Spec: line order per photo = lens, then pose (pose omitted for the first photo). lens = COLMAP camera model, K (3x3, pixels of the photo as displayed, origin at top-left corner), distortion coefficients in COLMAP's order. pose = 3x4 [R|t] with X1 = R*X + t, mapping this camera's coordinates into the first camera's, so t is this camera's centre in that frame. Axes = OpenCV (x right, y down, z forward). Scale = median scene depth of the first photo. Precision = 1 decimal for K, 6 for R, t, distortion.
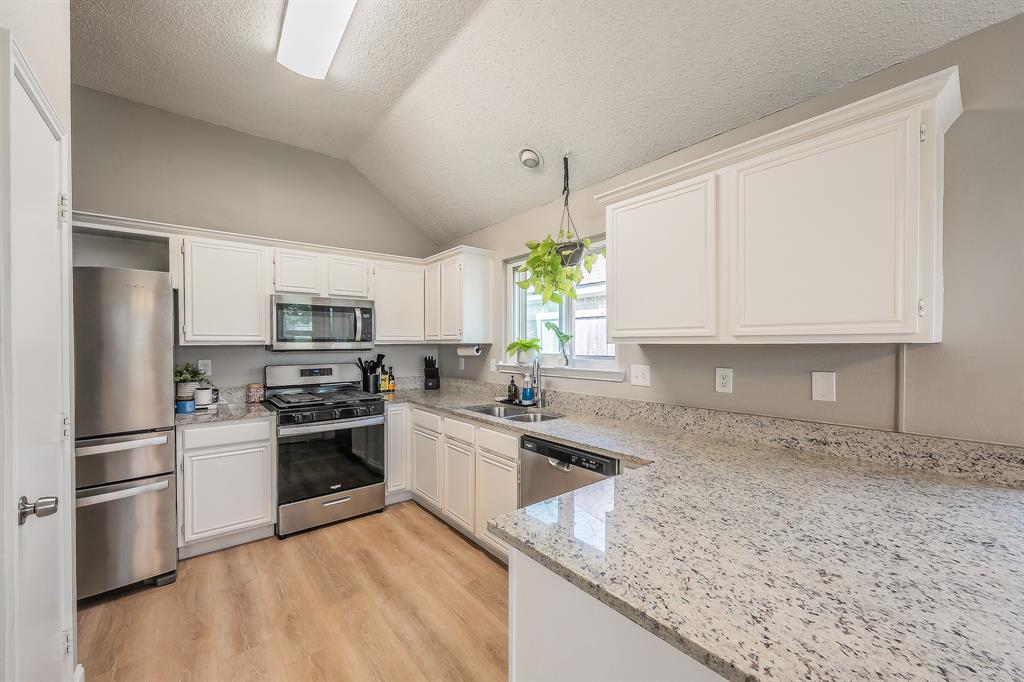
lens RADIAL K [[396.3, 0, 514.5], [0, 396.3, 349.1], [0, 0, 1]] dist [-0.000454, -0.000219]
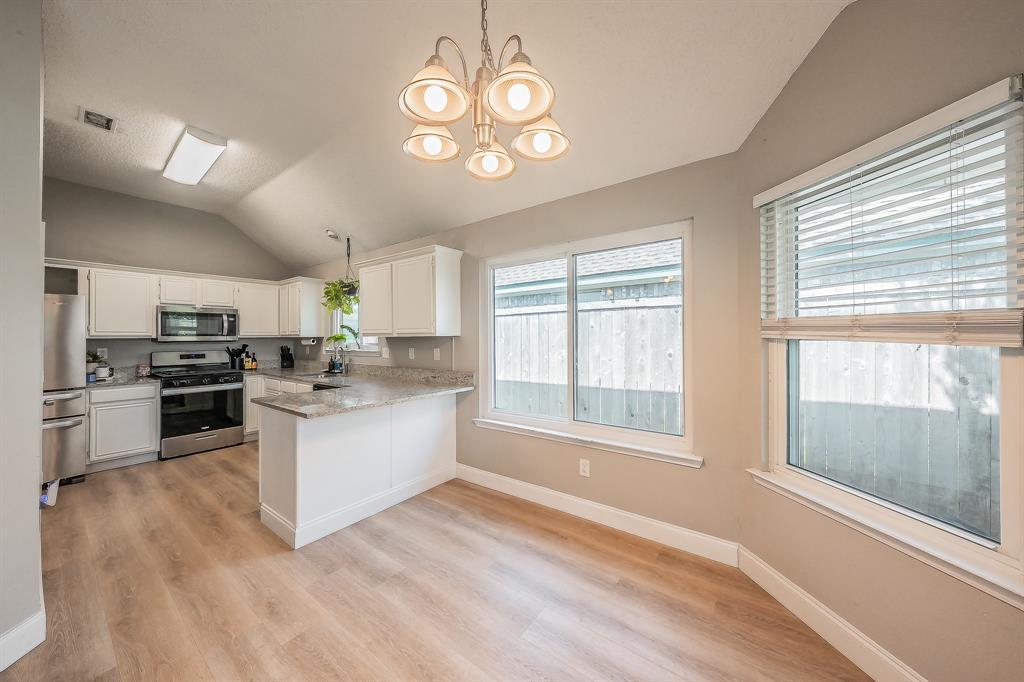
lens RADIAL K [[352.2, 0, 512.6], [0, 352.2, 336.5], [0, 0, 1]] dist [-0.000601, -0.000036]
pose [[0.969825, -0.001614, 0.243797, 0.397610], [0.005832, 0.999846, -0.016581, 0.014563], [-0.243732, 0.017502, 0.969685, -0.669735]]
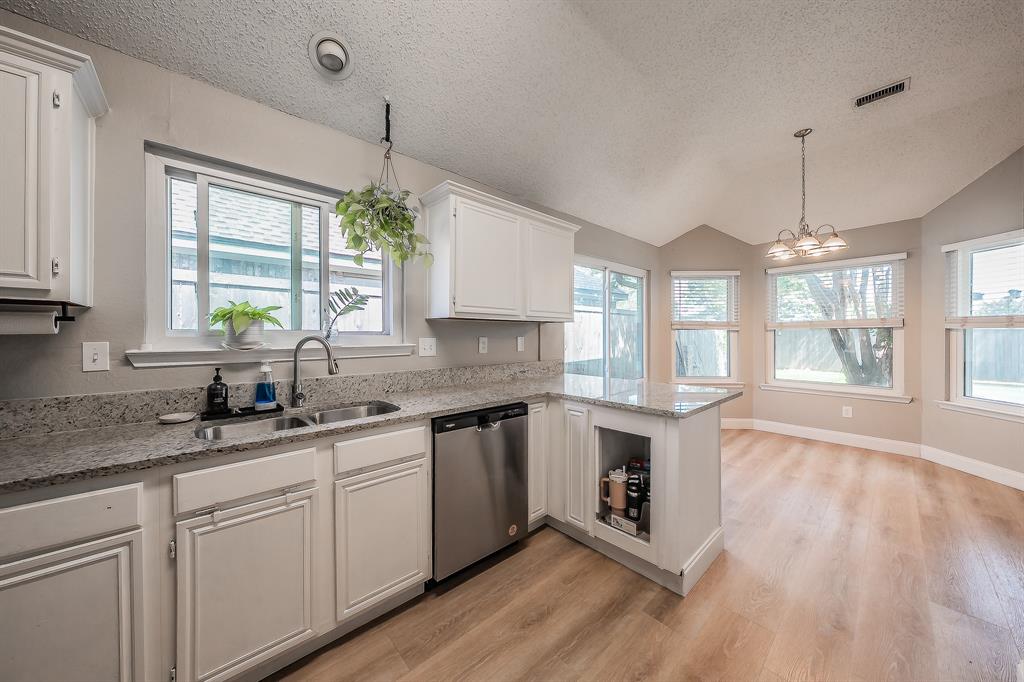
lens RADIAL K [[349.0, 0, 509.9], [0, 349.0, 334.6], [0, 0, 1]] dist [-0.000526, -0.000042]
pose [[-0.044078, -0.001431, 0.999027, -0.545475], [0.011872, 0.999928, 0.001956, 0.024943], [-0.998958, 0.011946, -0.044058, 0.639948]]
